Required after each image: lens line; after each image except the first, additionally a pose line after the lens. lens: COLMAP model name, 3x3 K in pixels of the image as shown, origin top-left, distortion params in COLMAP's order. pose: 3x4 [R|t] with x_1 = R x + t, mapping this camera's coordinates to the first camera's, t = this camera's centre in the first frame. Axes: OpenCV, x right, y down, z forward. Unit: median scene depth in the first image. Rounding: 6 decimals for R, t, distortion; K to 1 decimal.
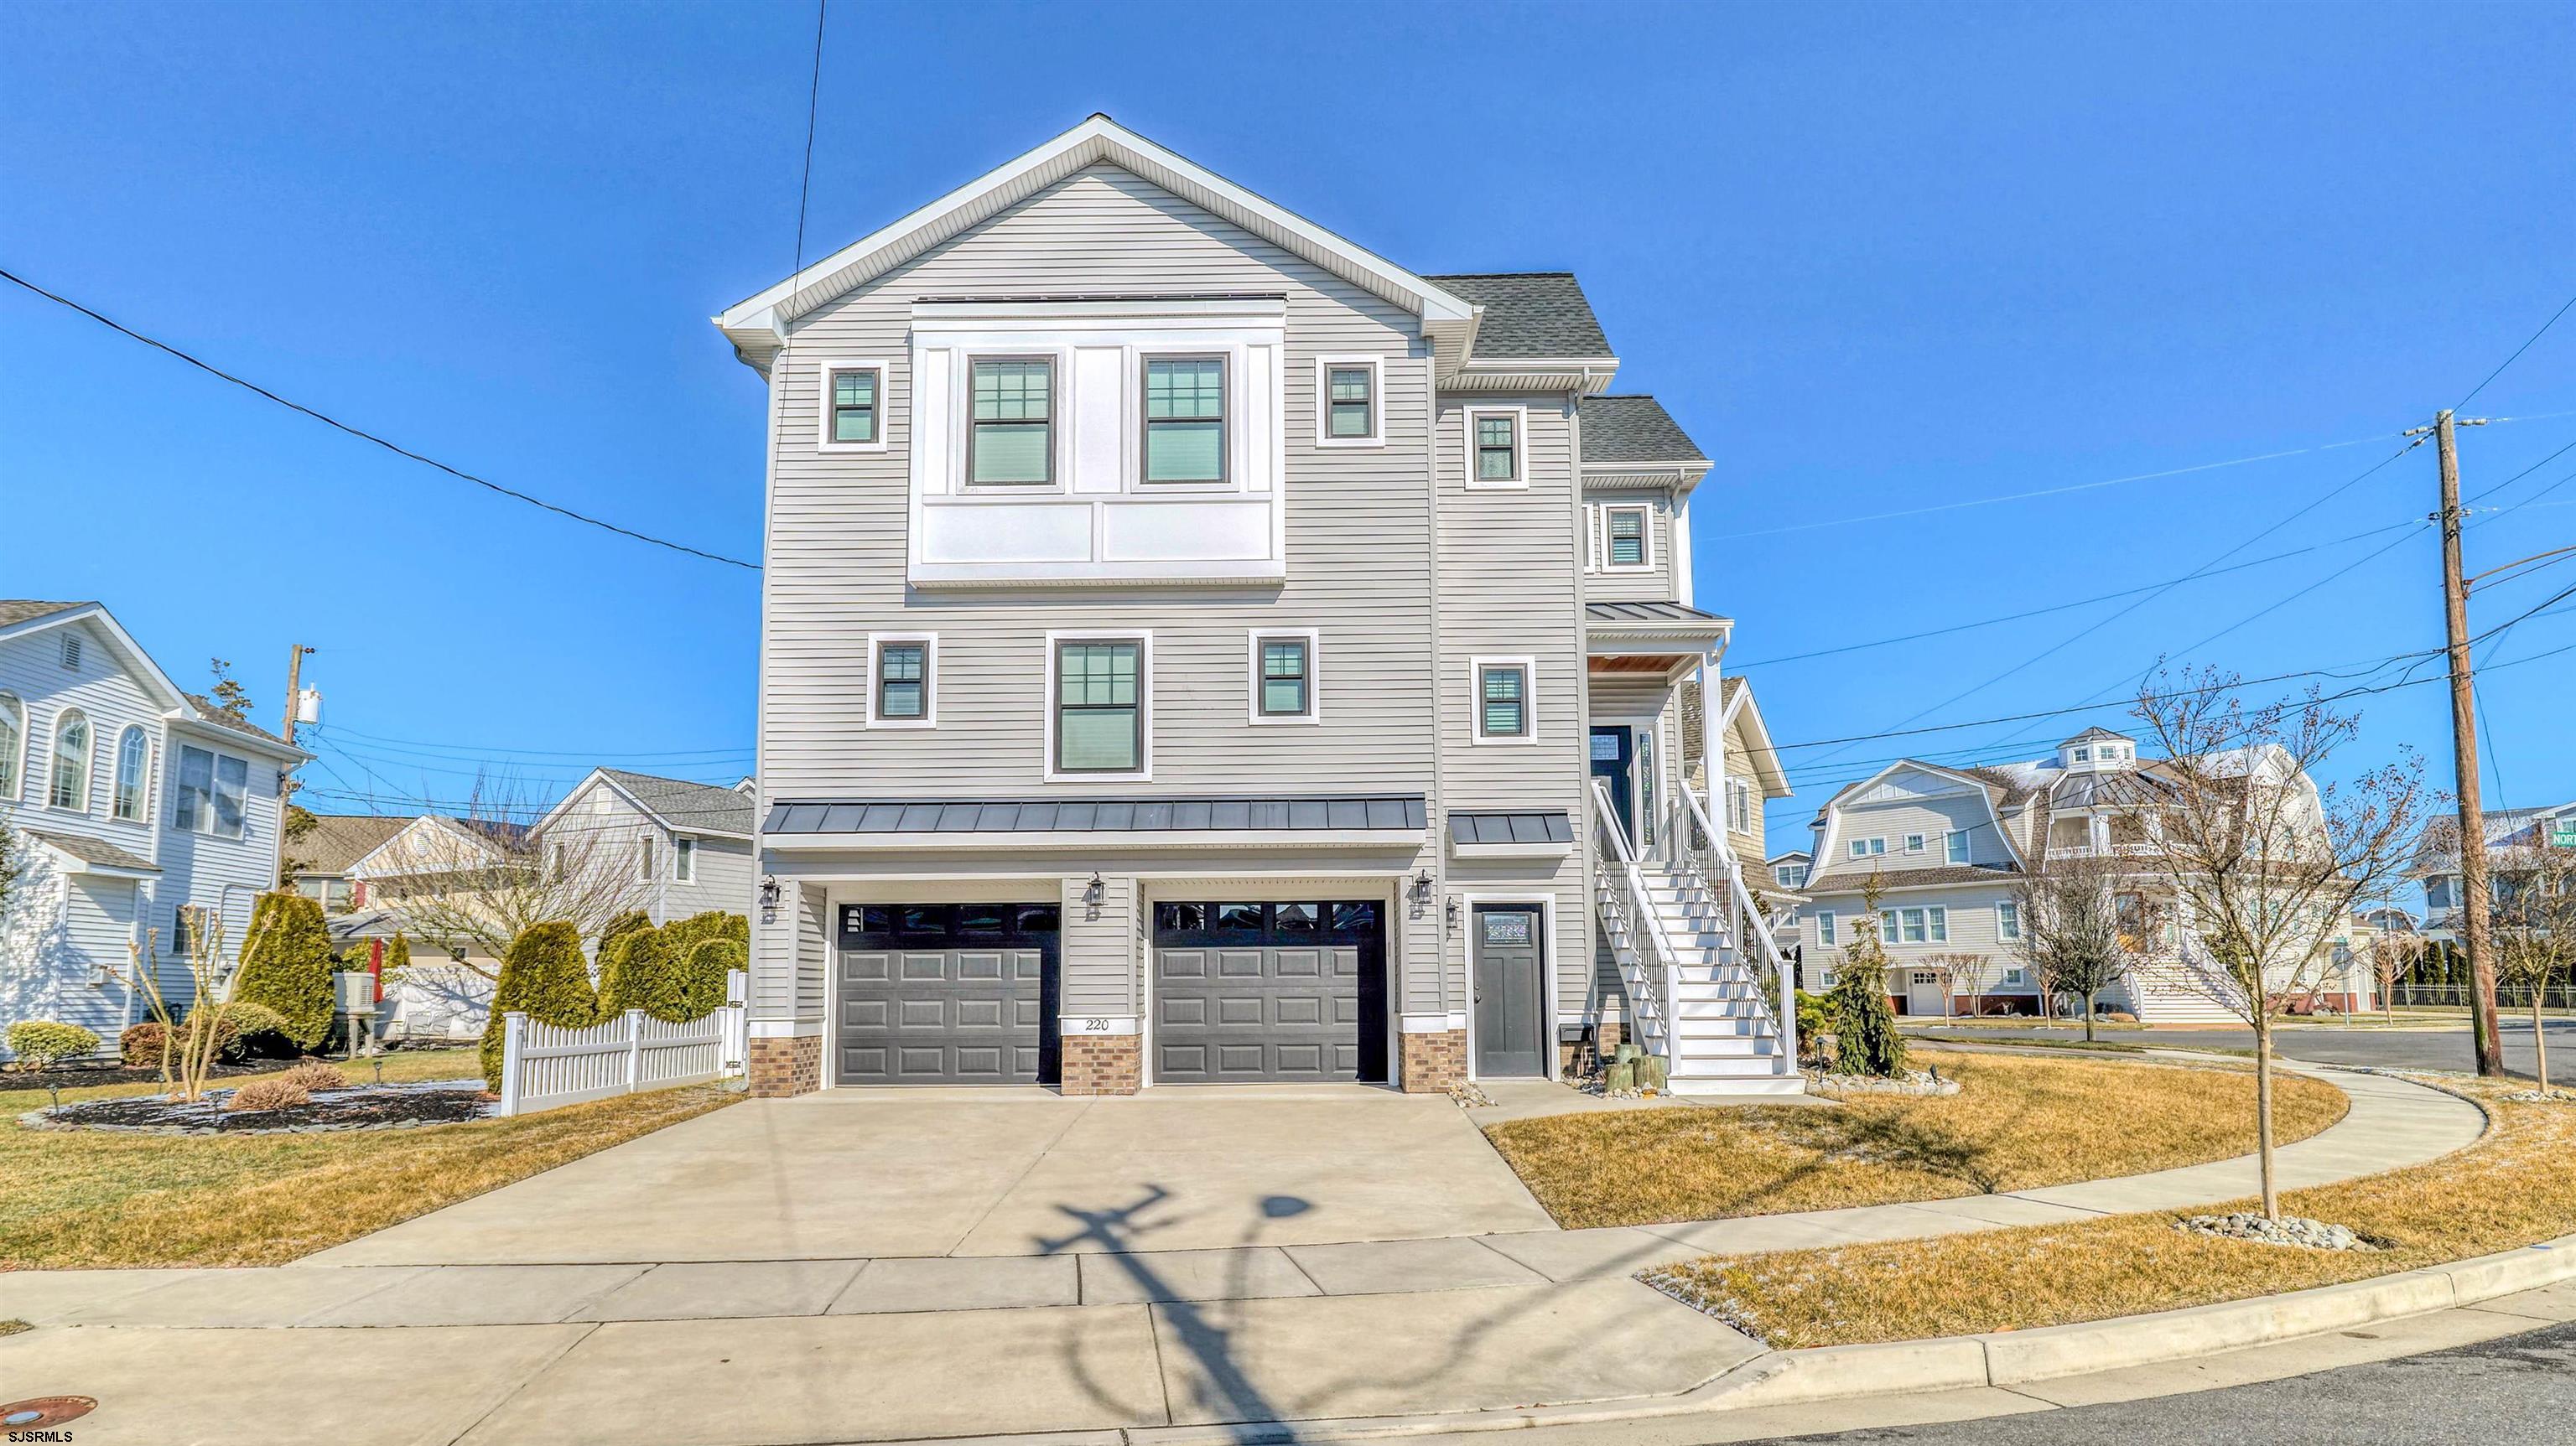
lens RADIAL K [[1382.9, 0, 1313.6], [0, 1382.9, 818.8], [0, 0, 1]] dist [0.001183, -0.000177]
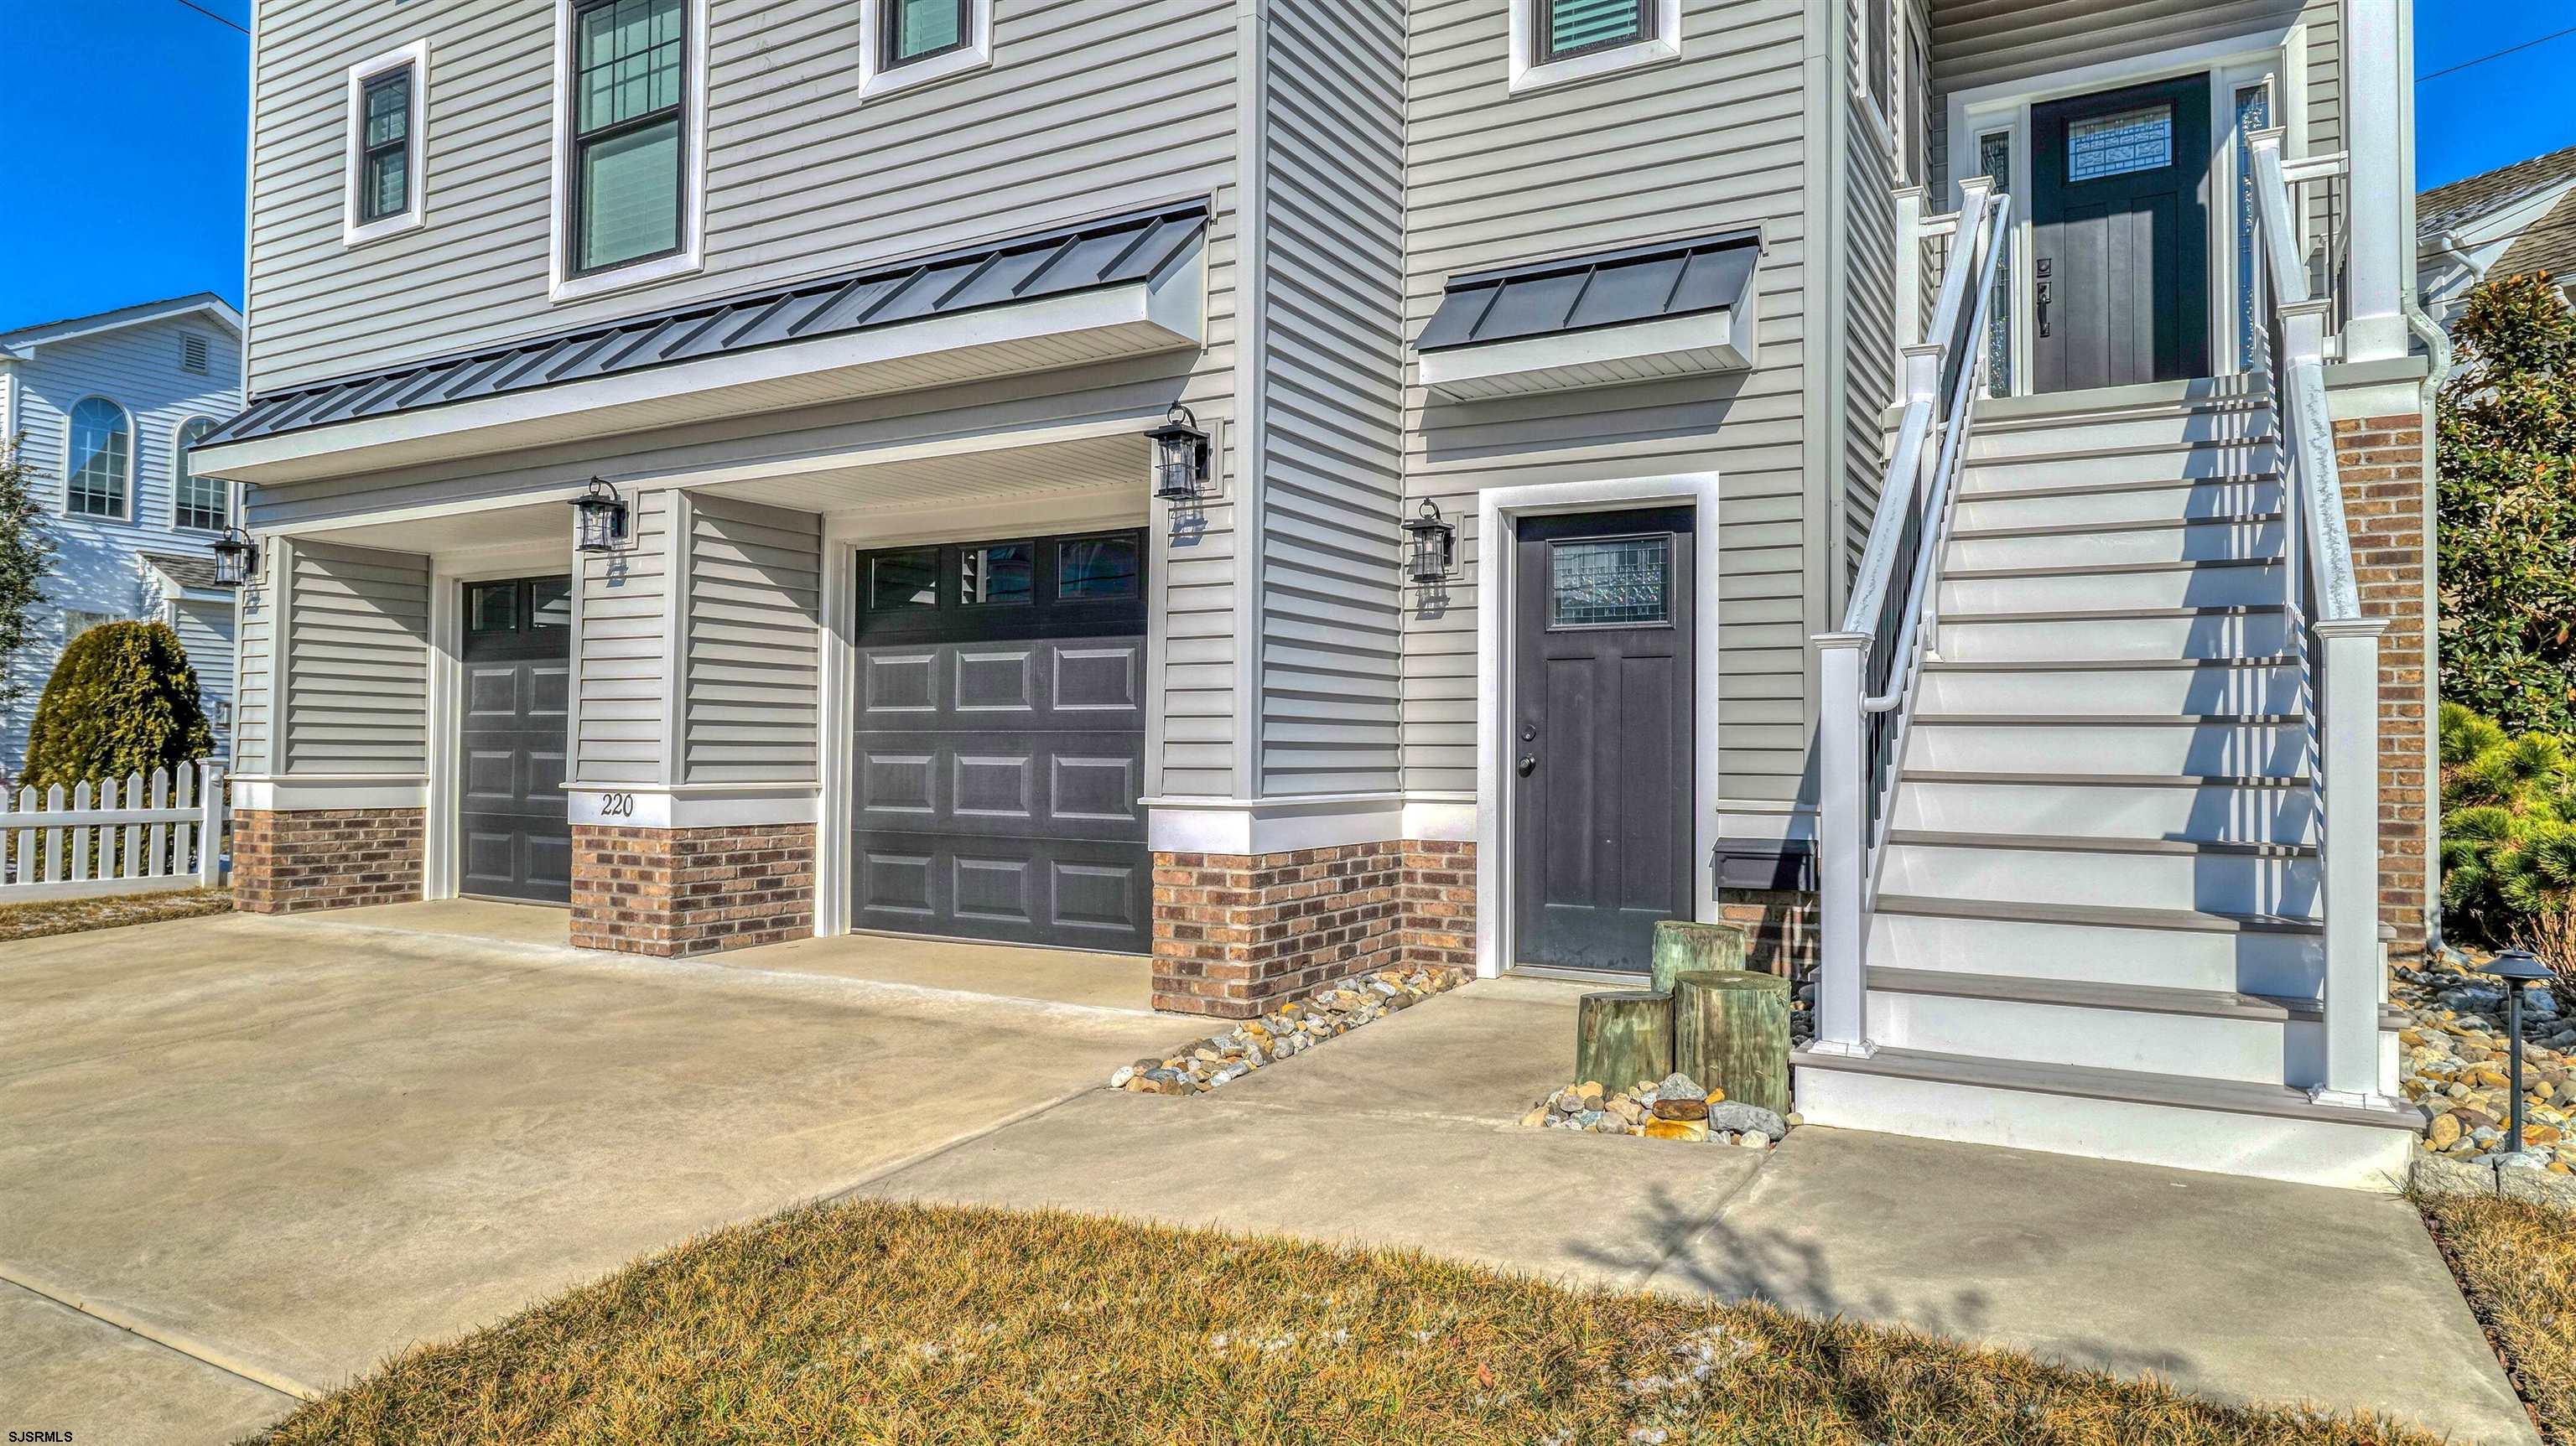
lens RADIAL K [[1573.2, 0, 1273.0], [0, 1573.2, 701.8], [0, 0, 1]] dist [-0.001115, 0.000037]
pose [[0.866264, -0.003289, -0.499576, 0.276620], [0.048971, 0.995722, 0.078360, 0.075775], [0.497180, -0.092346, 0.862719, 0.593882]]
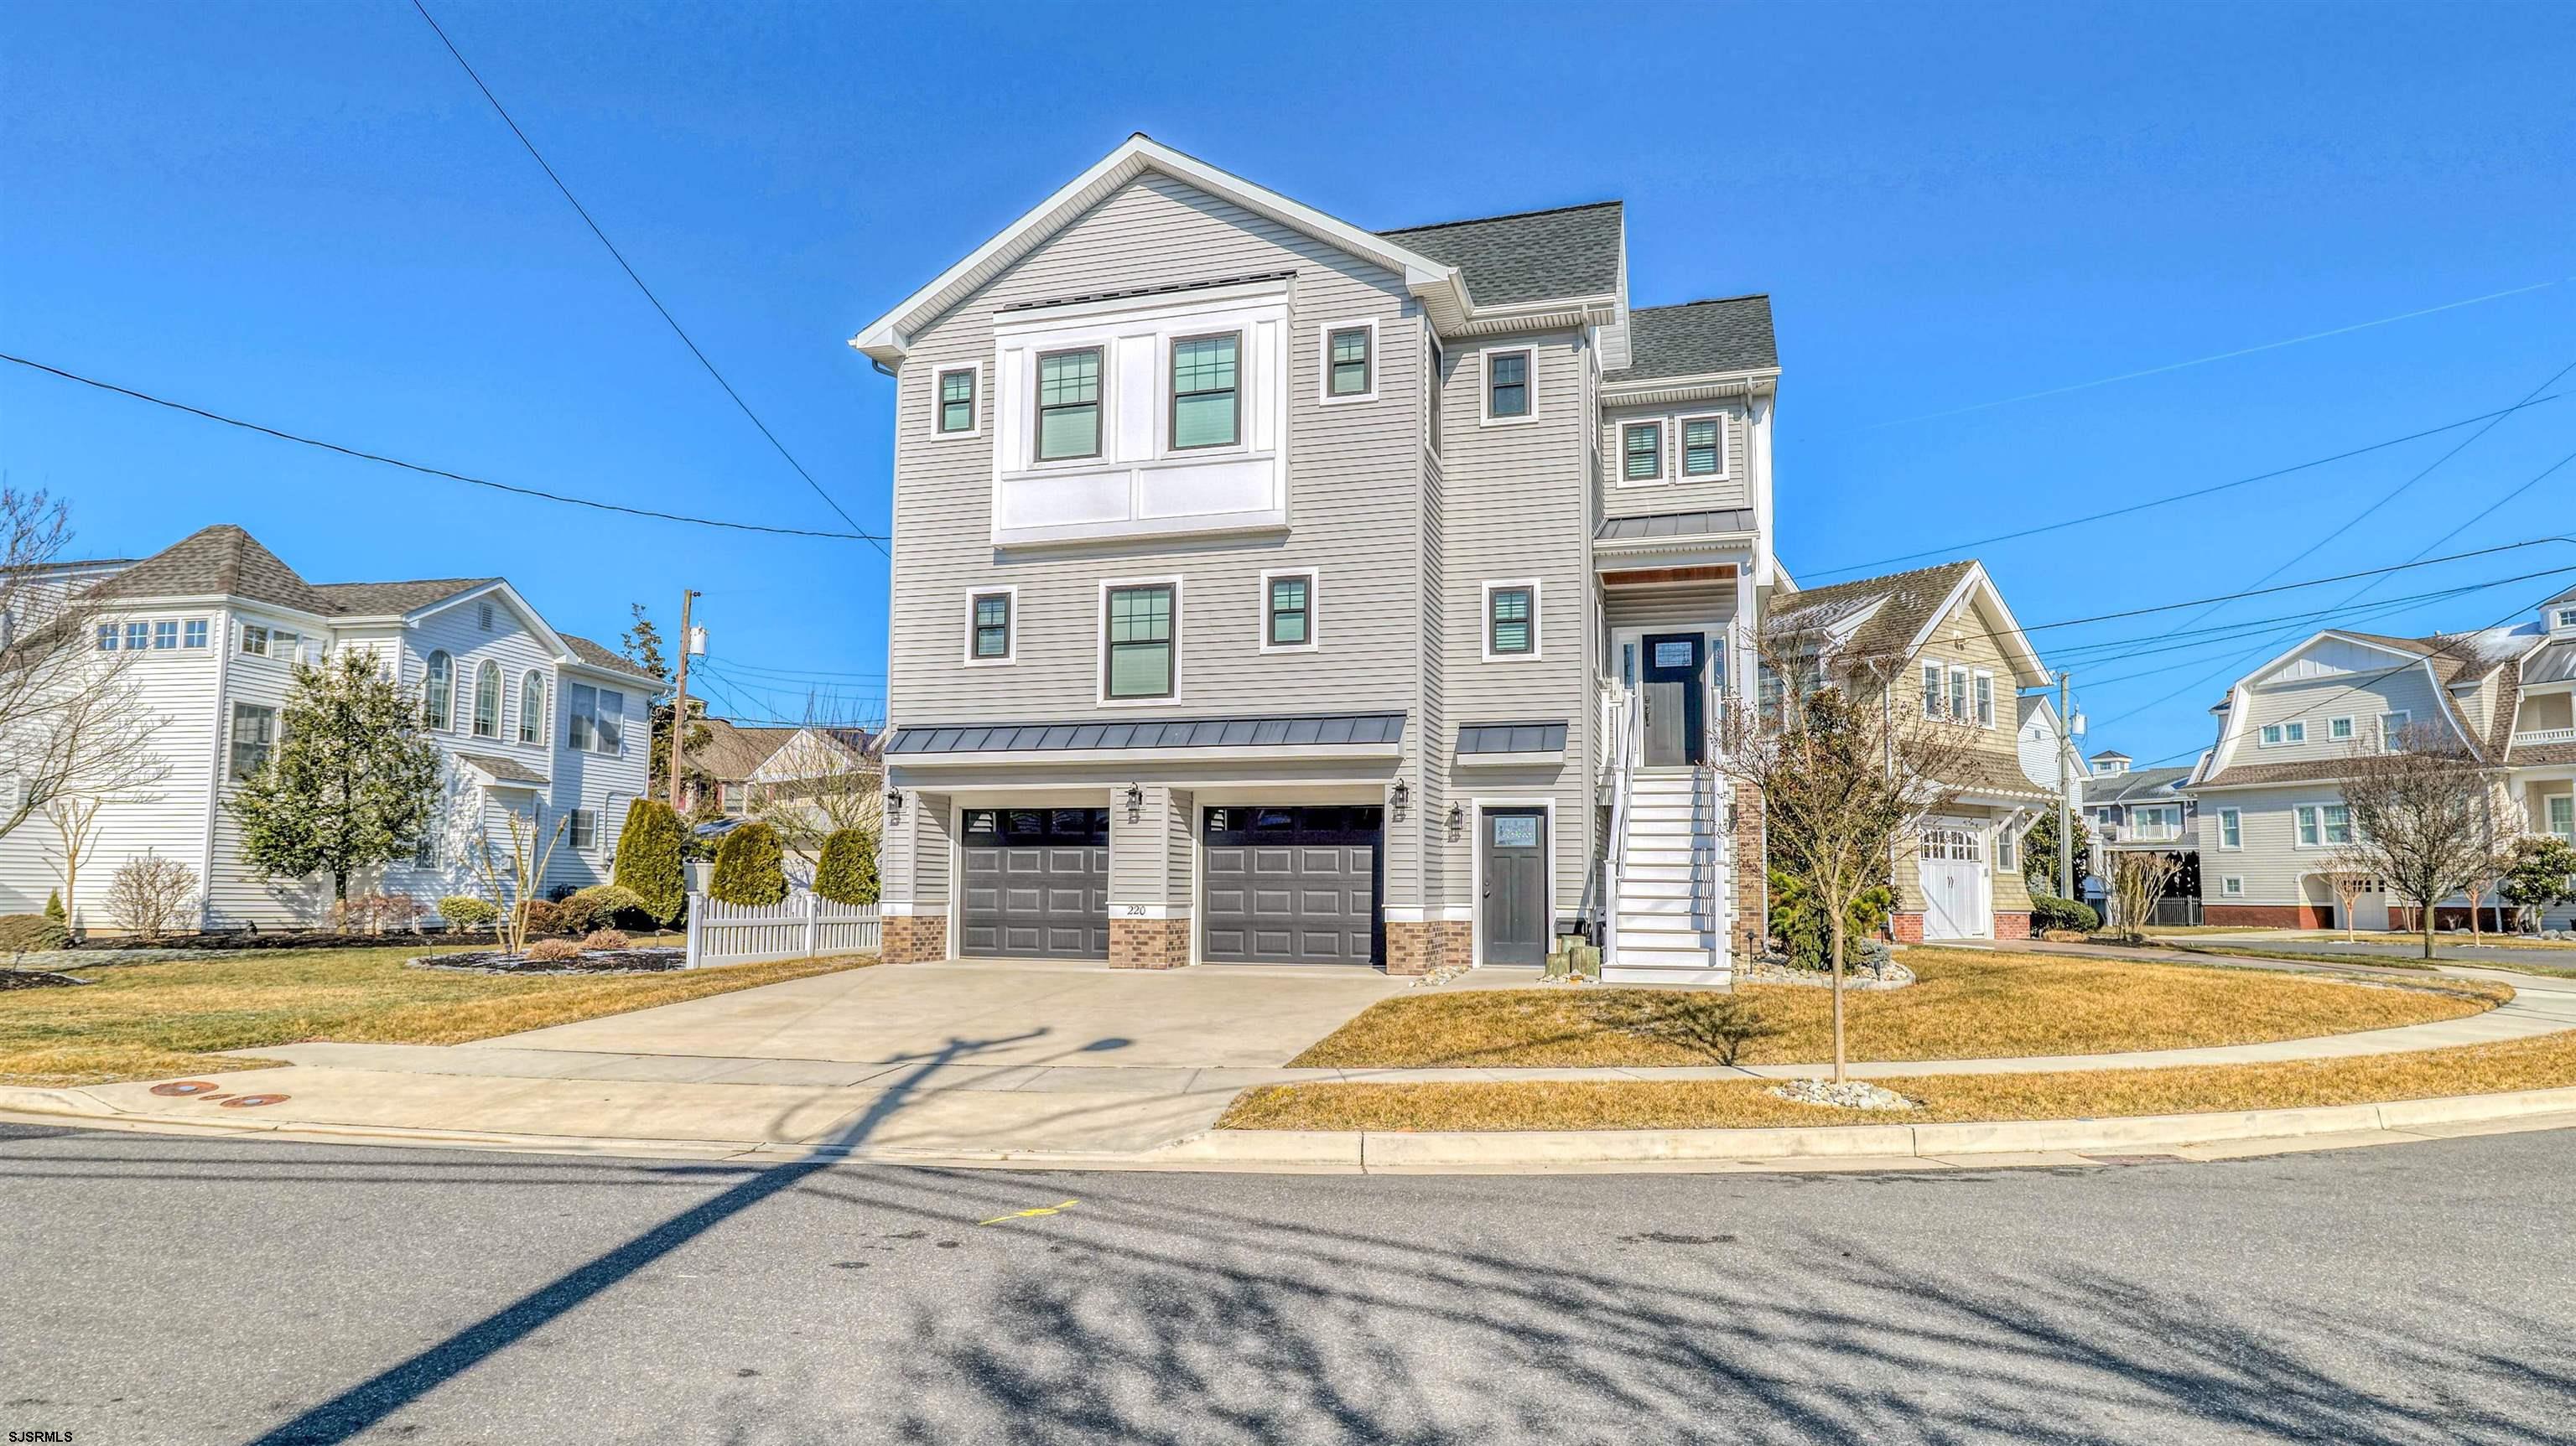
lens RADIAL K [[1447.4, 0, 1309.5], [0, 1447.4, 740.1], [0, 0, 1]] dist [0.002058, 0.000318]
pose [[0.961091, -0.015105, -0.275820, 0.303738], [0.020674, 0.999637, 0.017294, -0.014797], [0.275458, -0.022323, 0.961054, -0.142020]]
